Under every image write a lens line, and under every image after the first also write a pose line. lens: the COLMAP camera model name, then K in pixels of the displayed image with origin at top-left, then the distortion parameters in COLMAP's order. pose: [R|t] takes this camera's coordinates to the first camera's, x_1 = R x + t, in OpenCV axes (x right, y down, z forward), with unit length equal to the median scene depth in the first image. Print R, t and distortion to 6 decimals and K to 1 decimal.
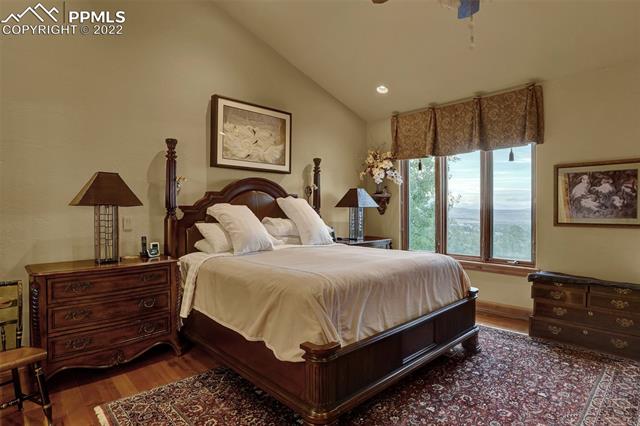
lens RADIAL K [[349.6, 0, 322.8], [0, 349.6, 213.0], [0, 0, 1]] dist [-0.000763, 0.000686]
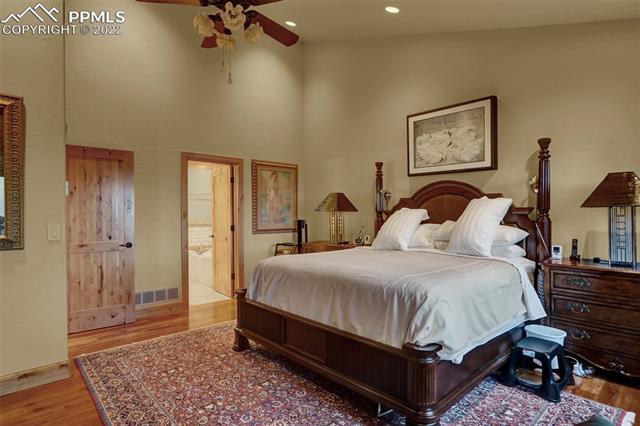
lens RADIAL K [[349.6, 0, 322.8], [0, 349.6, 213.0], [0, 0, 1]] dist [-0.000763, 0.000686]
pose [[-0.018617, -0.006367, -0.999806, 0.802837], [-0.007286, 0.999954, -0.006232, -0.000985], [0.999800, 0.007169, -0.018662, 0.674594]]
